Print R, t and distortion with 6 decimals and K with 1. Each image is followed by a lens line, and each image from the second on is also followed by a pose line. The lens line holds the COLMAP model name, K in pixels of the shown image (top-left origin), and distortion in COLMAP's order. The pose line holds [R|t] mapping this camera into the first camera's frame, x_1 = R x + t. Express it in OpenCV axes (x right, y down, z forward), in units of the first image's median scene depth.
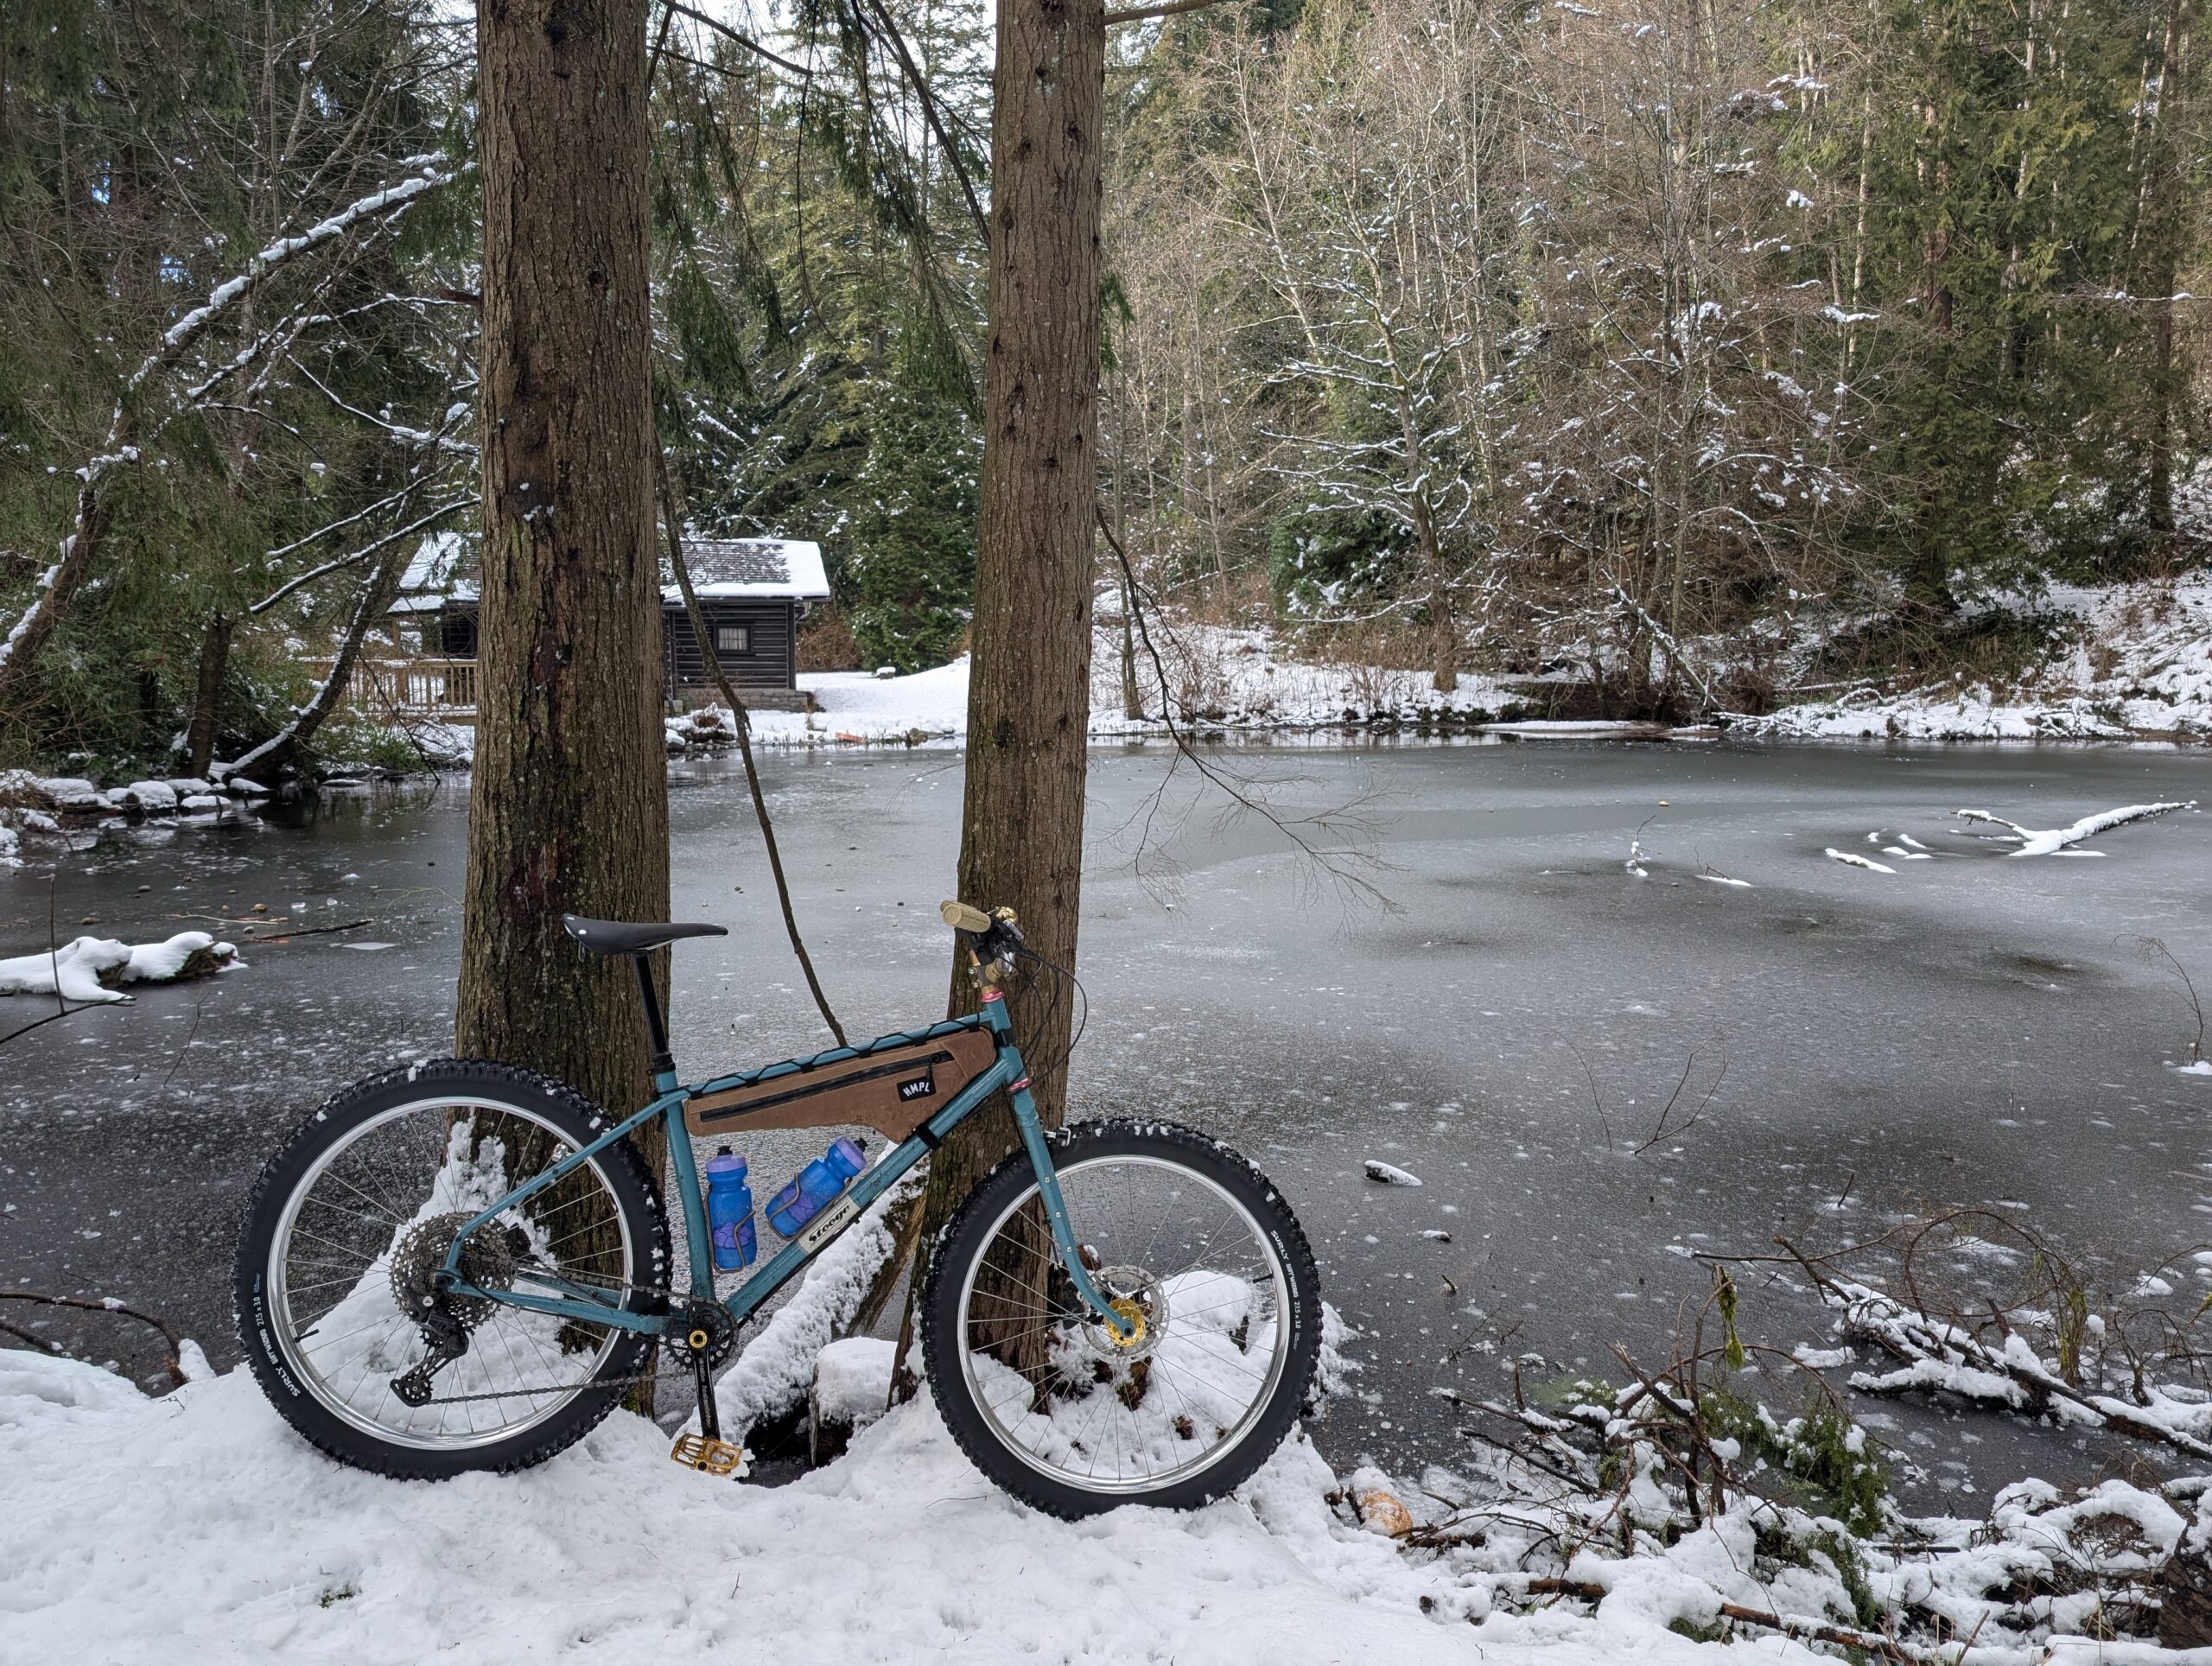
lens RADIAL K [[1569.8, 0, 1106.0], [0, 1569.8, 833.0], [0, 0, 1]] dist [0.002096, -0.004196]
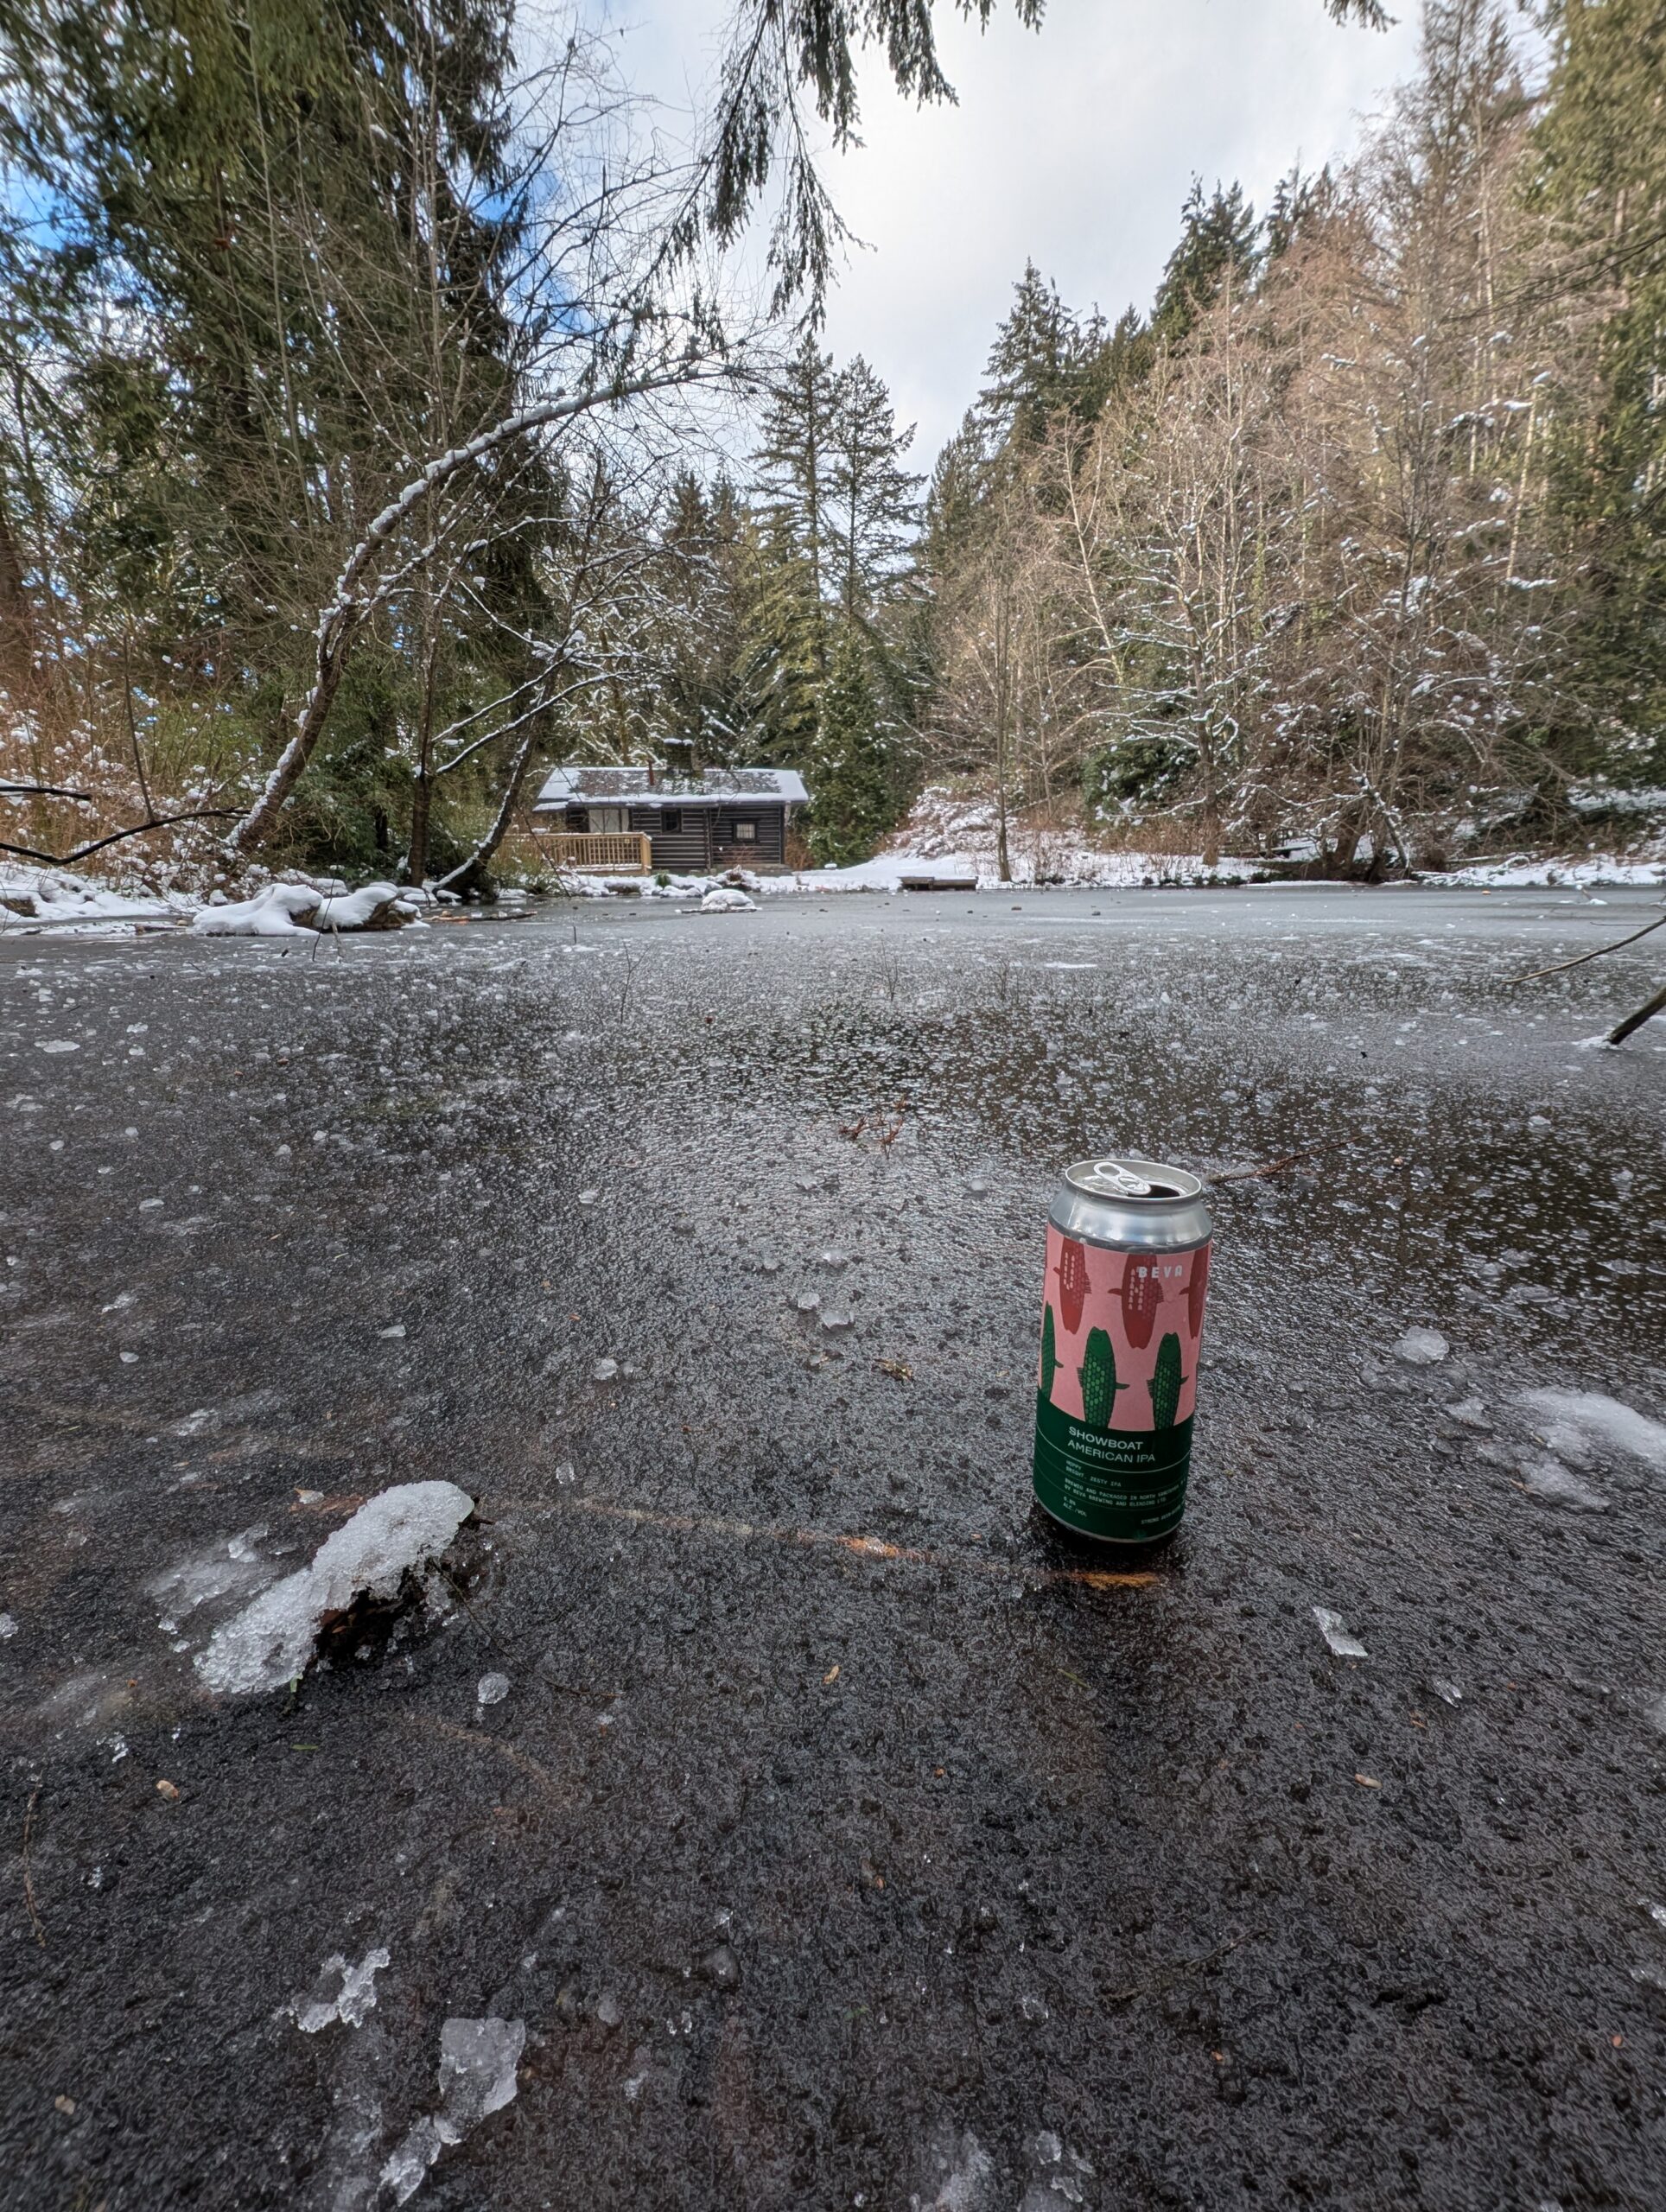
lens RADIAL K [[895.2, 0, 833.0], [0, 895.2, 1106.0], [0, 0, 1]] dist [-0.019317, 0.000044]
pose [[0.993942, 0.014938, -0.108889, -0.048187], [-0.001117, 0.992042, 0.125902, 0.031939], [0.109903, -0.125018, 0.986049, 0.098282]]
